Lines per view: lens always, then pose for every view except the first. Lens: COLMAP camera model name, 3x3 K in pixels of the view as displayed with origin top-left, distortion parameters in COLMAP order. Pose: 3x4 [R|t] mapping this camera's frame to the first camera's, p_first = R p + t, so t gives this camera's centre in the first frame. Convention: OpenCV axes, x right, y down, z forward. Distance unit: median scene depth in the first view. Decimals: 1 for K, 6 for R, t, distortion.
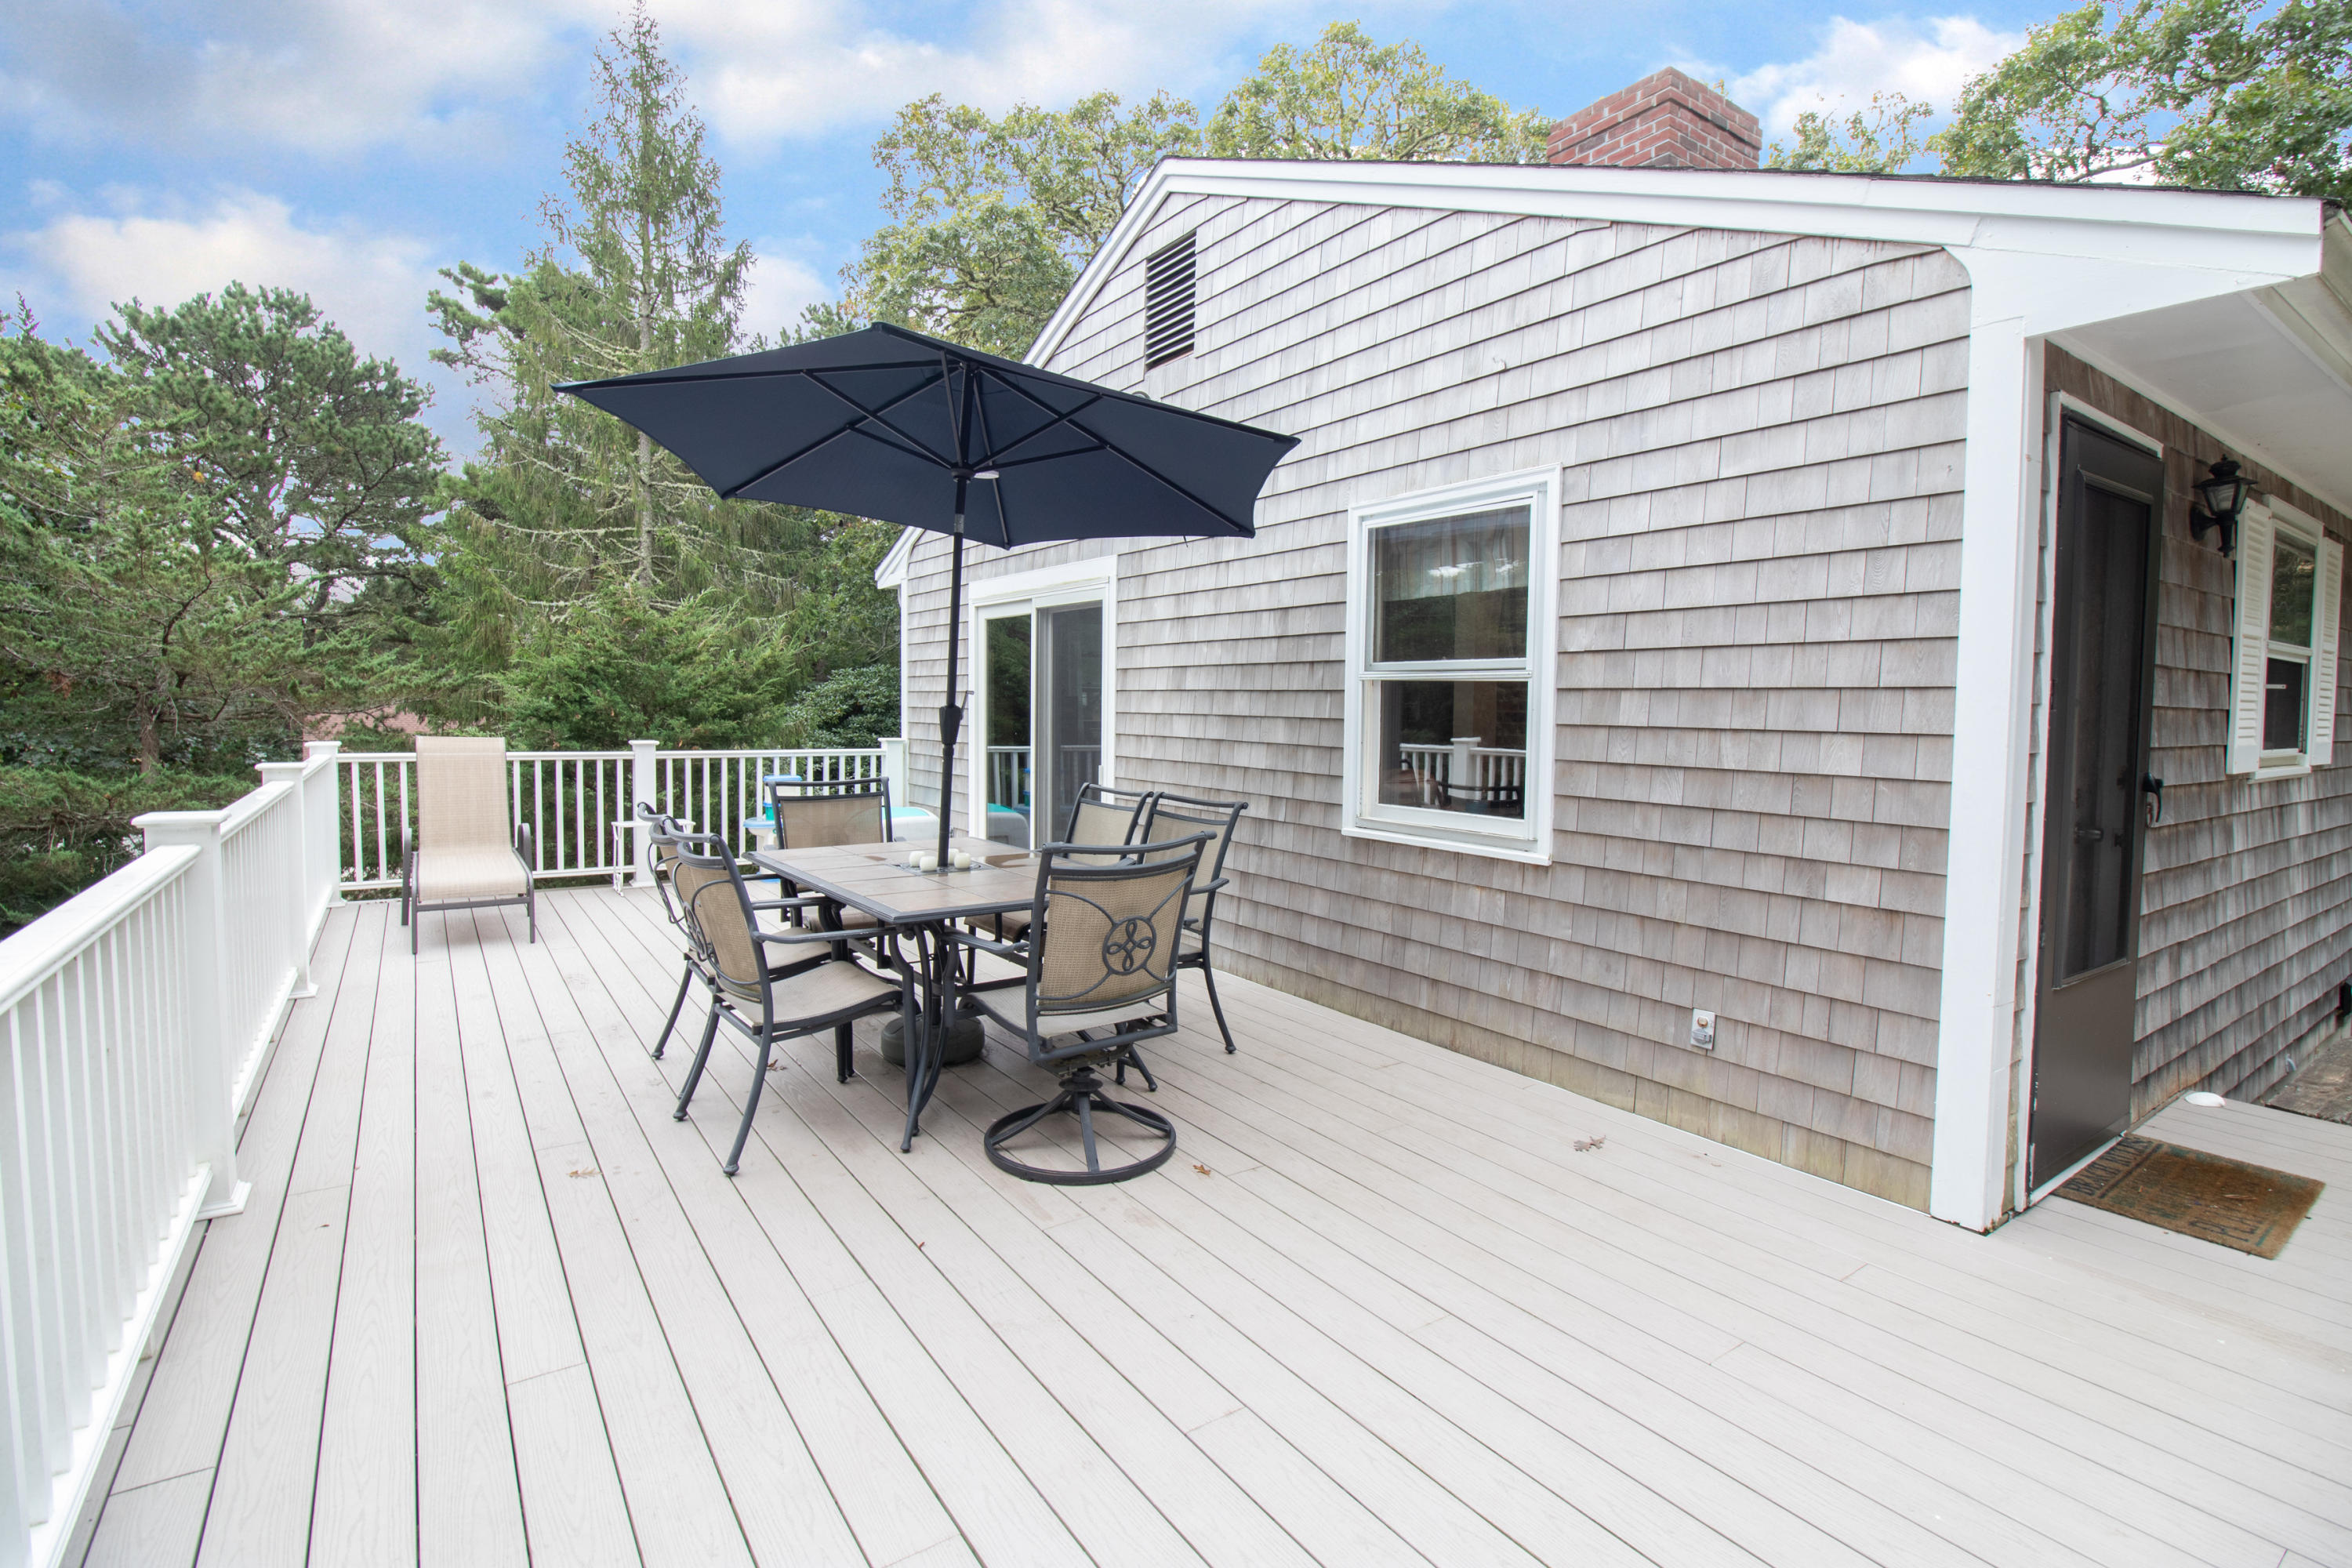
lens RADIAL K [[1087.2, 0, 1182.9], [0, 1087.2, 779.0], [0, 0, 1]] dist [-0.015823, -0.000690]
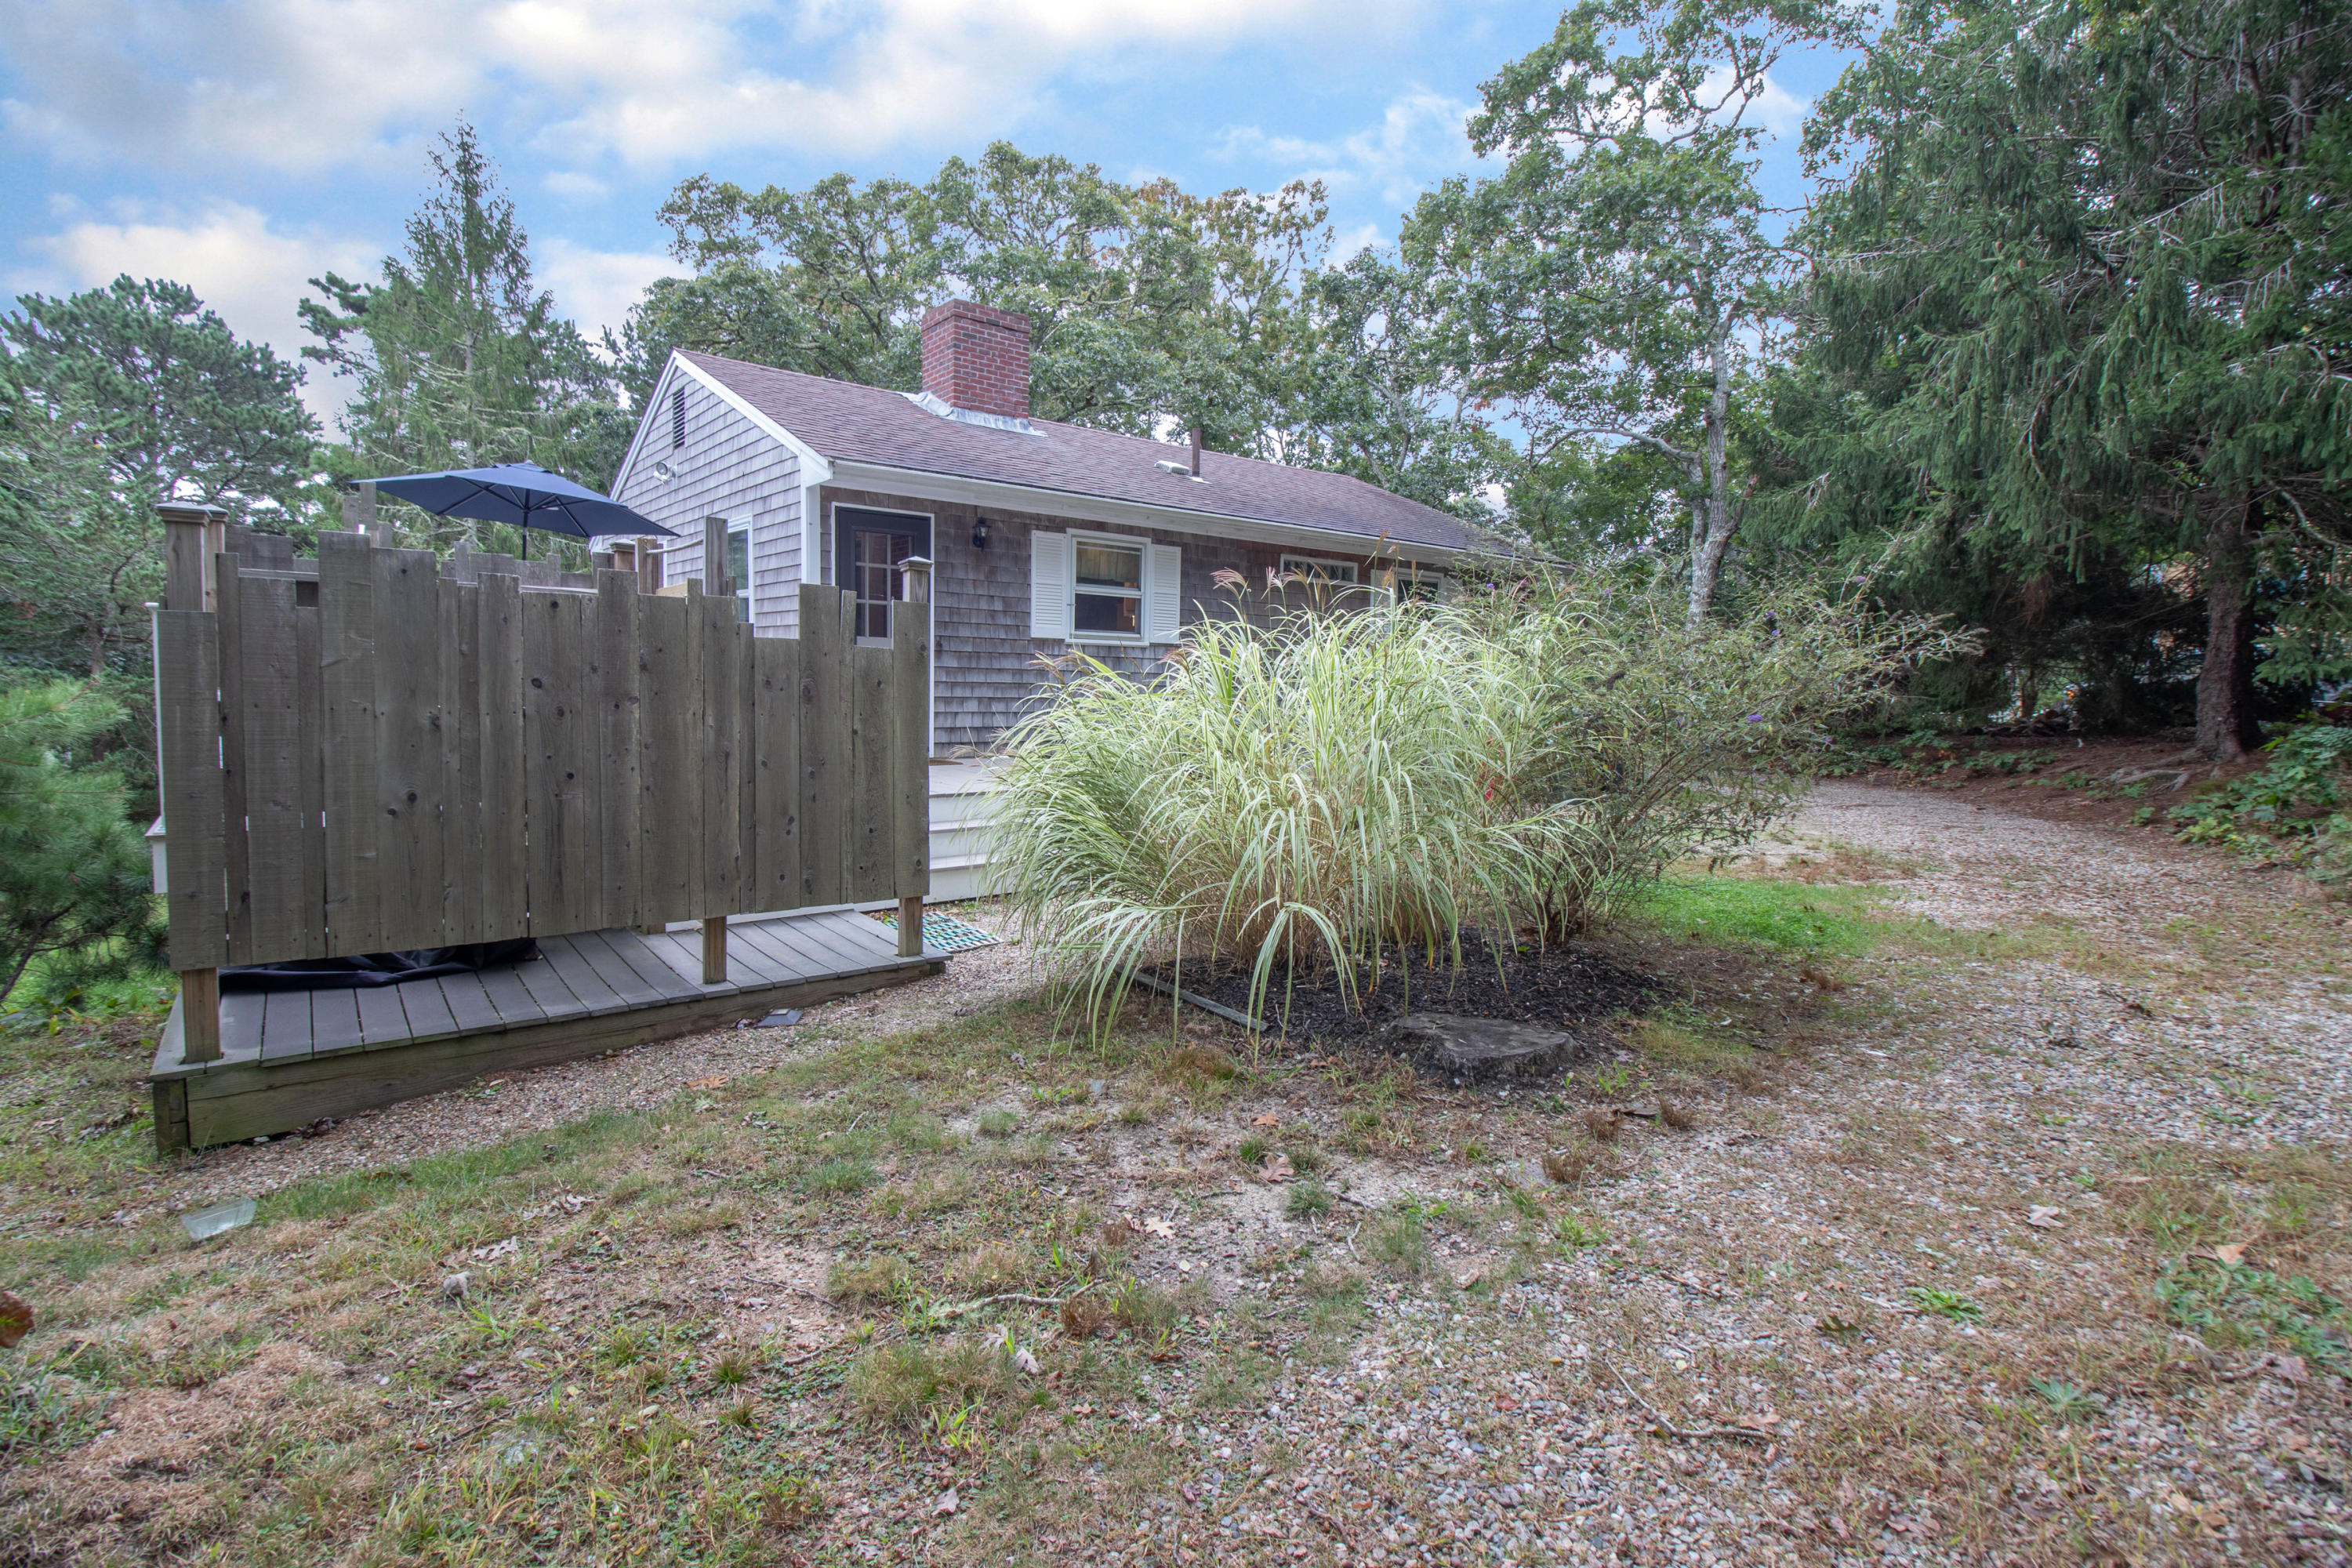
lens RADIAL K [[1087.2, 0, 1170.1], [0, 1087.2, 774.9], [0, 0, 1]] dist [-0.015823, -0.000690]
pose [[0.997776, 0.006154, 0.066377, 0.182607], [-0.007721, 0.999697, 0.023382, 0.040826], [-0.066213, -0.023843, 0.997521, -0.258038]]
